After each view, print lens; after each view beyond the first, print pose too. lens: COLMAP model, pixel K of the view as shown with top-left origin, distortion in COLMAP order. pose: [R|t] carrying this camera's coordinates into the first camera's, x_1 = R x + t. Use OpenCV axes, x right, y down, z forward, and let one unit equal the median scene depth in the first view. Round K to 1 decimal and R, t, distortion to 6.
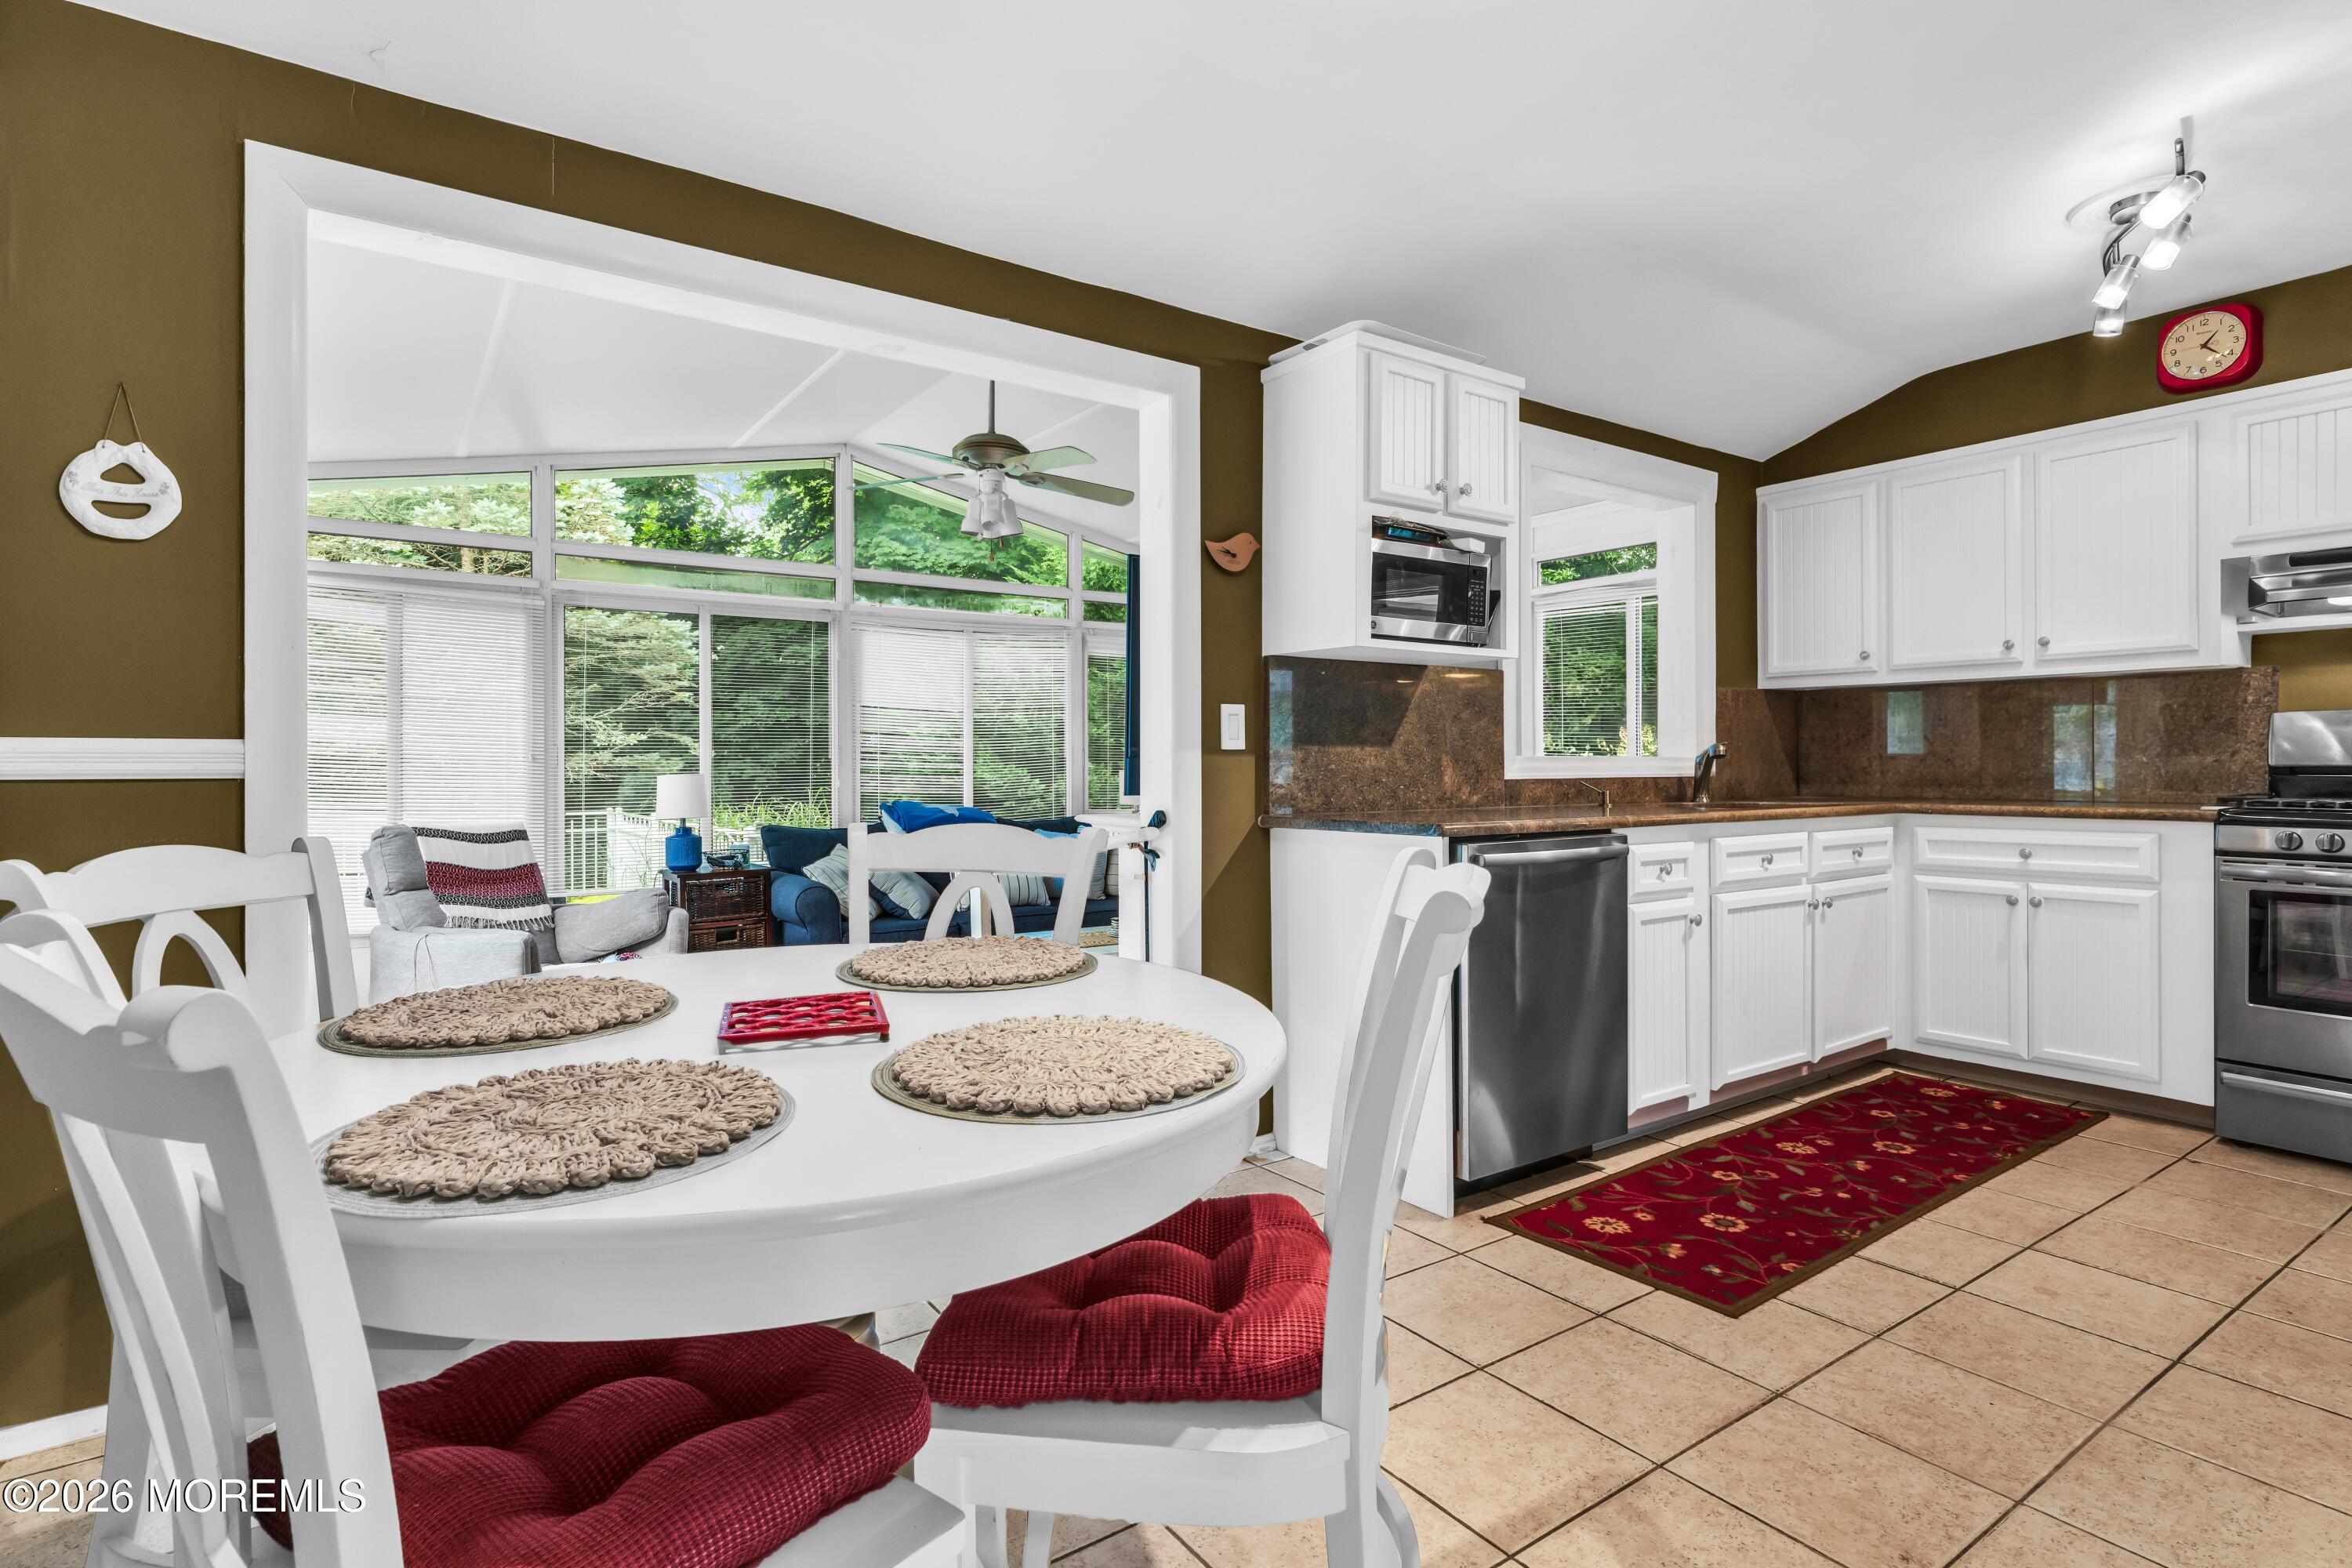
lens RADIAL K [[1169.8, 0, 1166.1], [0, 1169.8, 771.7], [0, 0, 1]] dist [-0.002993, -0.000216]
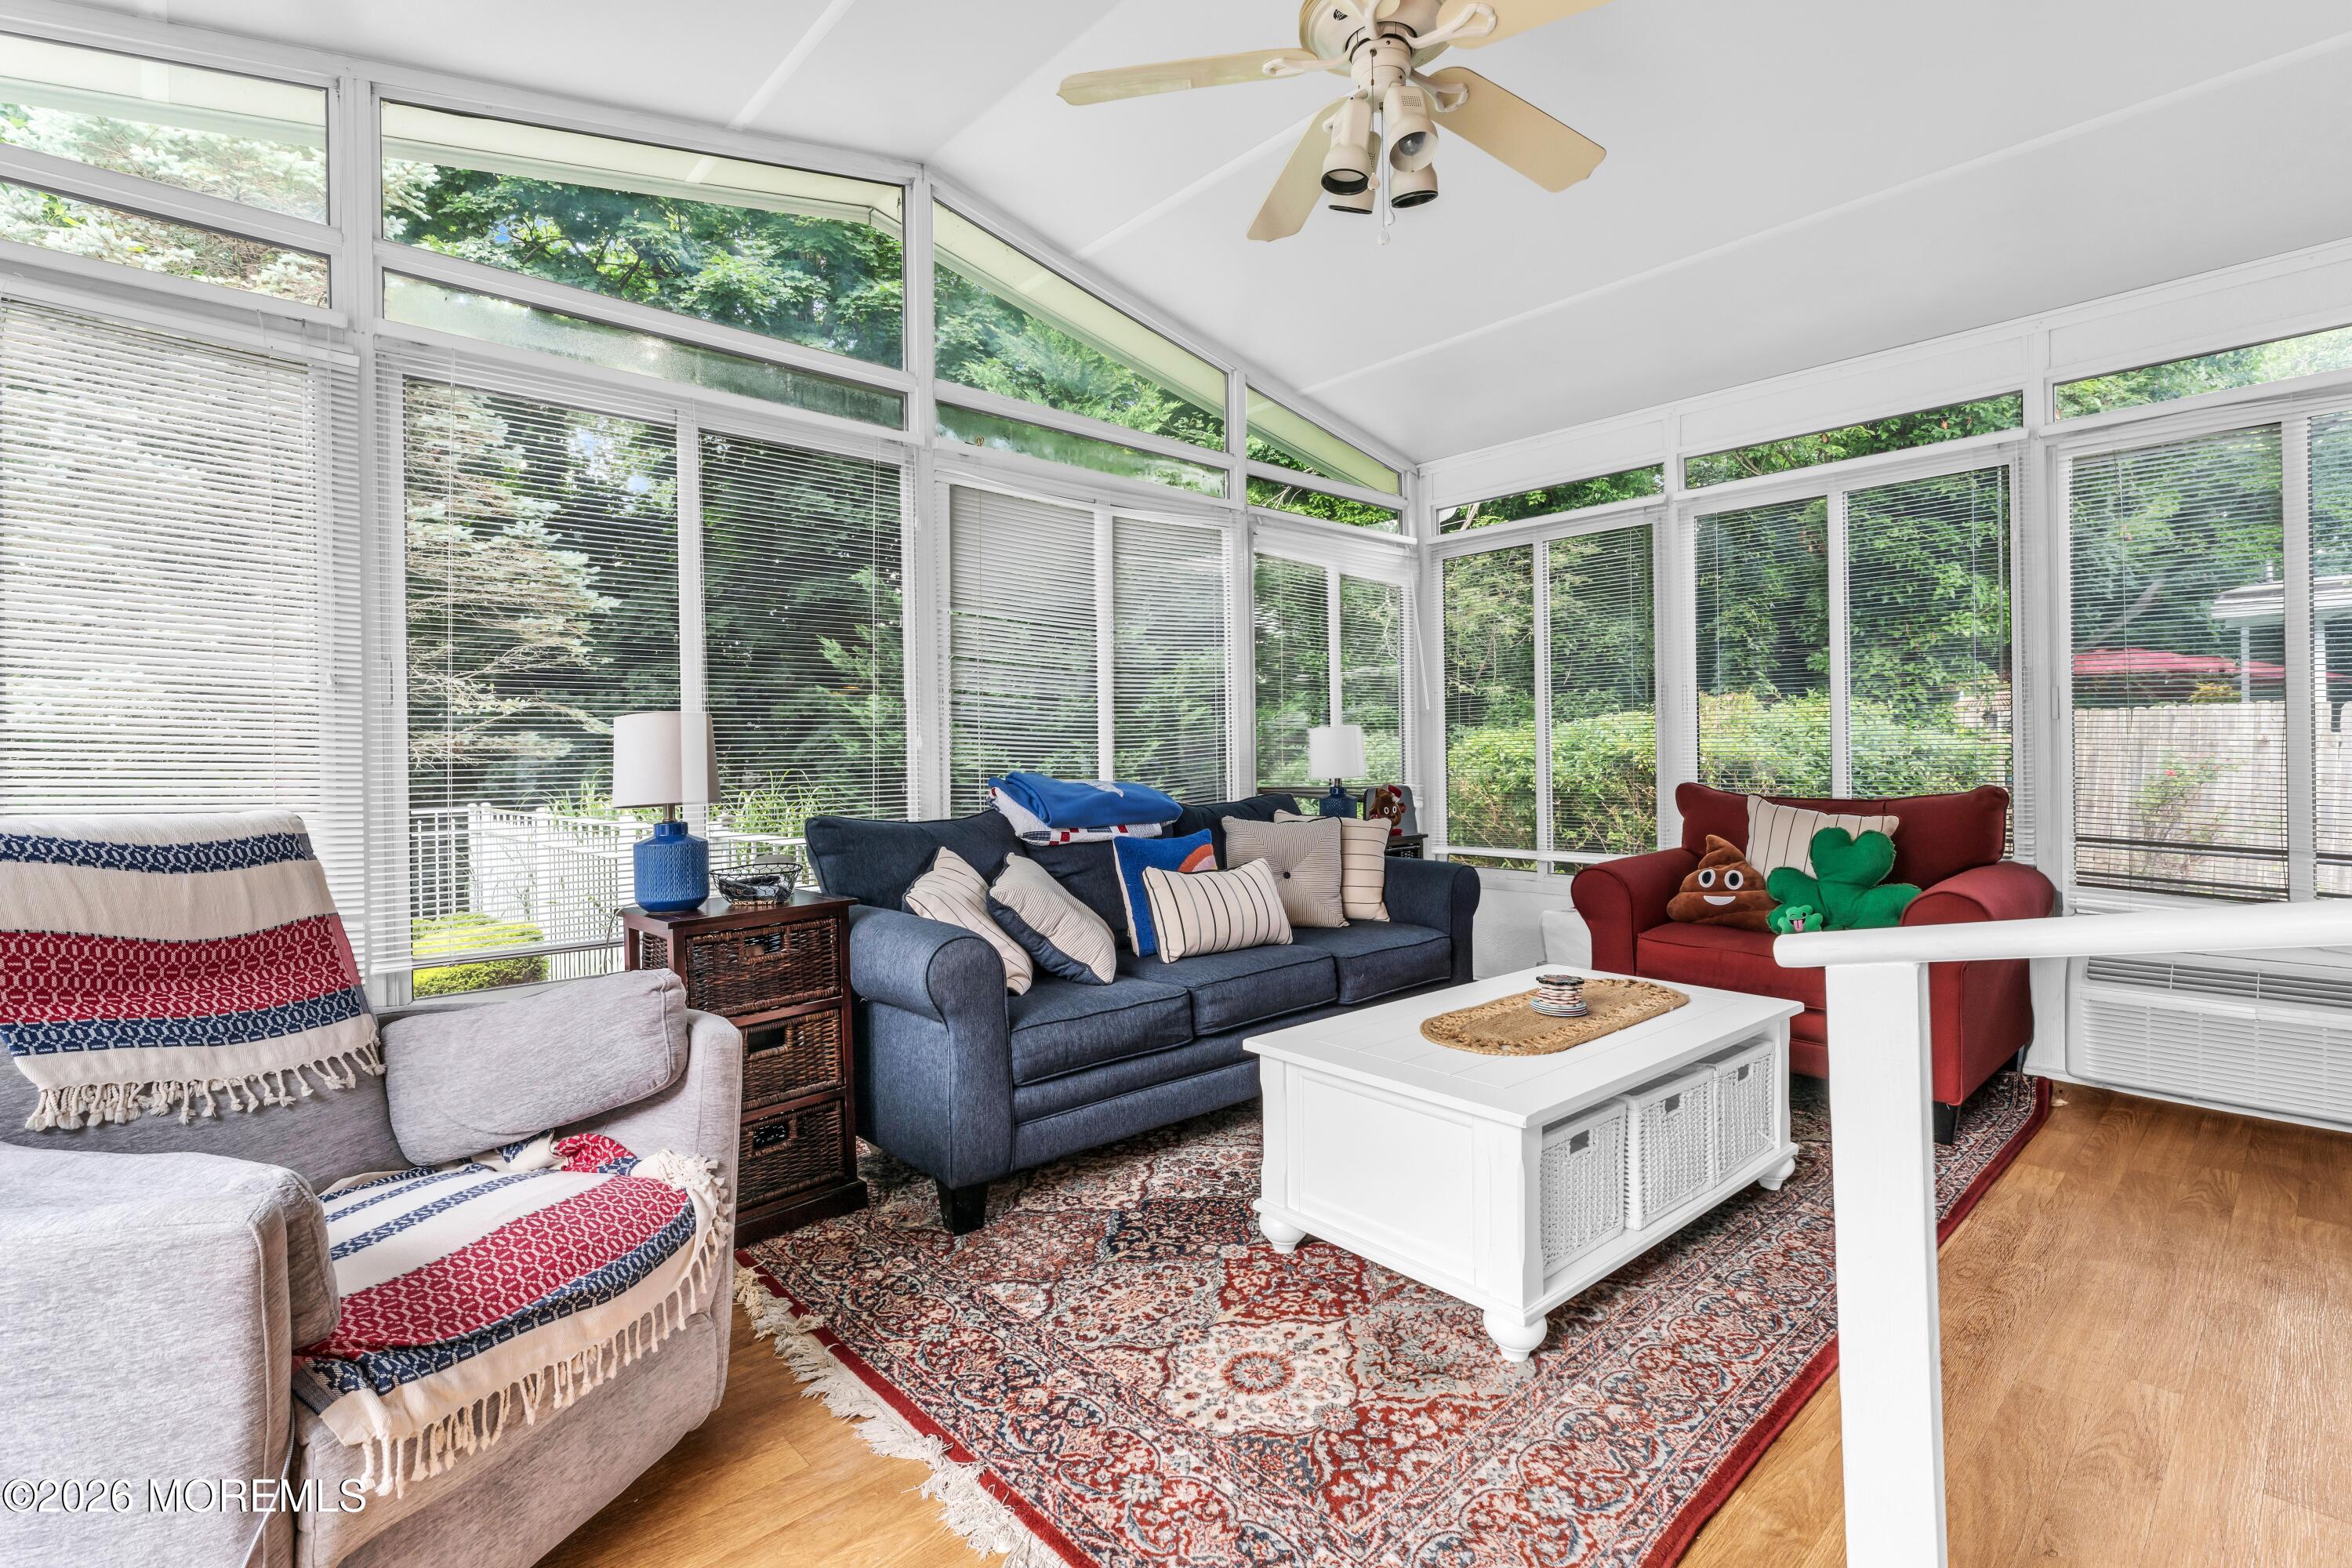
lens RADIAL K [[1107.1, 0, 1169.0], [0, 1107.1, 765.6], [0, 0, 1]] dist [0.003727, -0.000472]
pose [[0.992065, -0.011259, 0.125219, -0.450144], [0.011435, 0.999934, -0.000694, 0.045342], [-0.125203, 0.002120, 0.992129, 0.873936]]
